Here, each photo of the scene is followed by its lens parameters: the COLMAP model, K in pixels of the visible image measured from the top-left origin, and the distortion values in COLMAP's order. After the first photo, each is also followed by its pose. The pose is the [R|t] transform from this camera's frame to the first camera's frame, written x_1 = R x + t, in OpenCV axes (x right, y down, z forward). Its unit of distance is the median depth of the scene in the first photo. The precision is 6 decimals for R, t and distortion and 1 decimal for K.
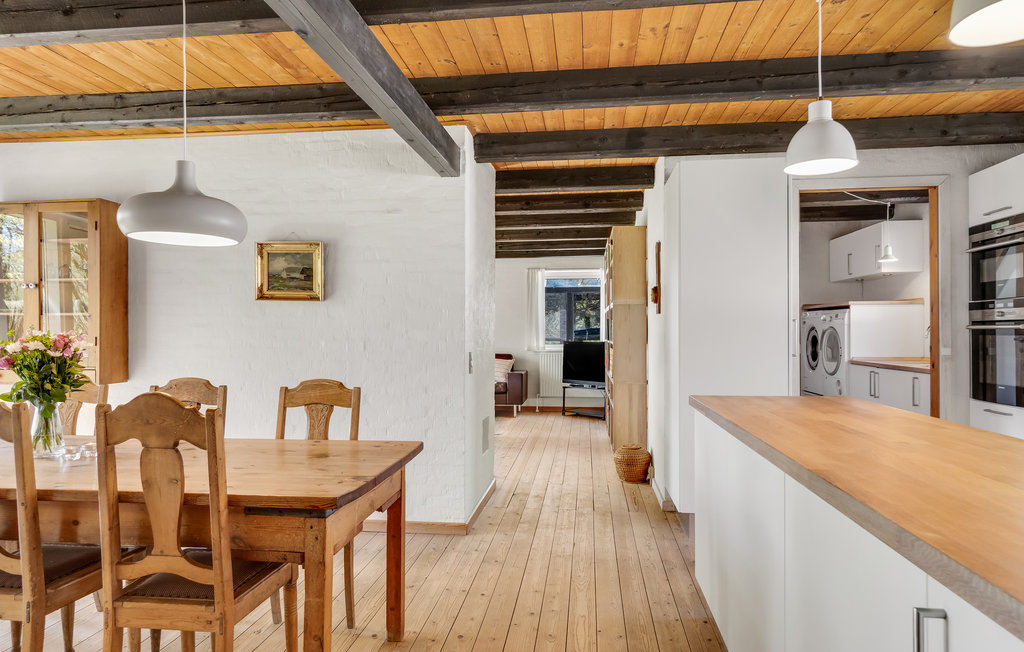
lens RADIAL K [[638.6, 0, 511.9], [0, 638.6, 329.9], [0, 0, 1]] dist [0.006526, 0.002547]
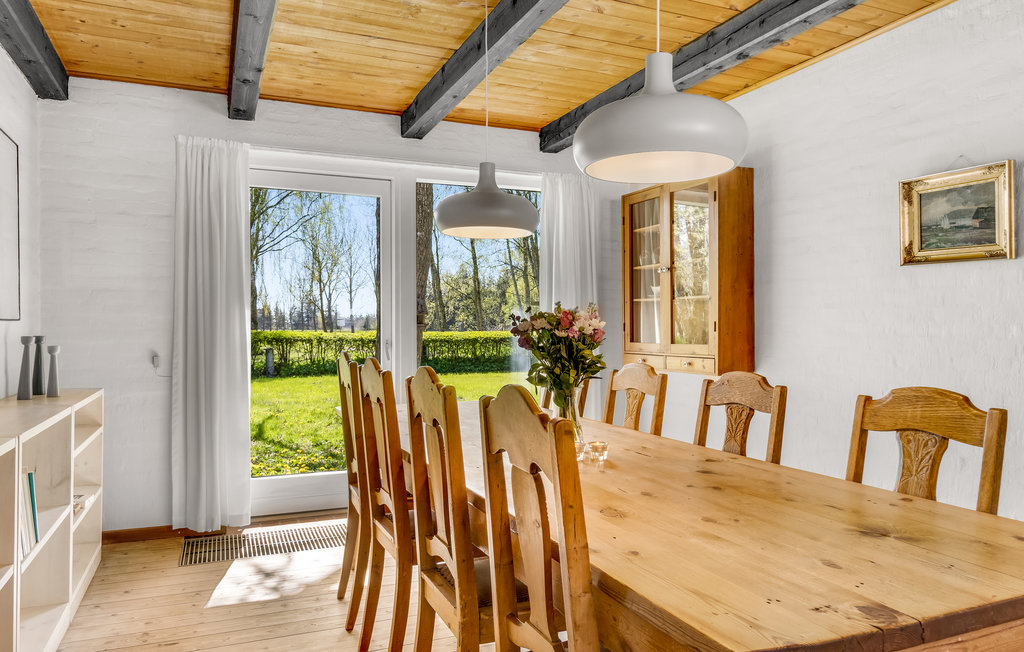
lens RADIAL K [[675.9, 0, 502.9], [0, 675.9, 327.8], [0, 0, 1]] dist [0.001126, -0.000406]
pose [[0.488199, -0.001403, -0.872731, 0.024004], [0.006086, 0.999980, 0.001797, 0.015960], [0.872711, -0.006189, 0.488197, 0.283465]]
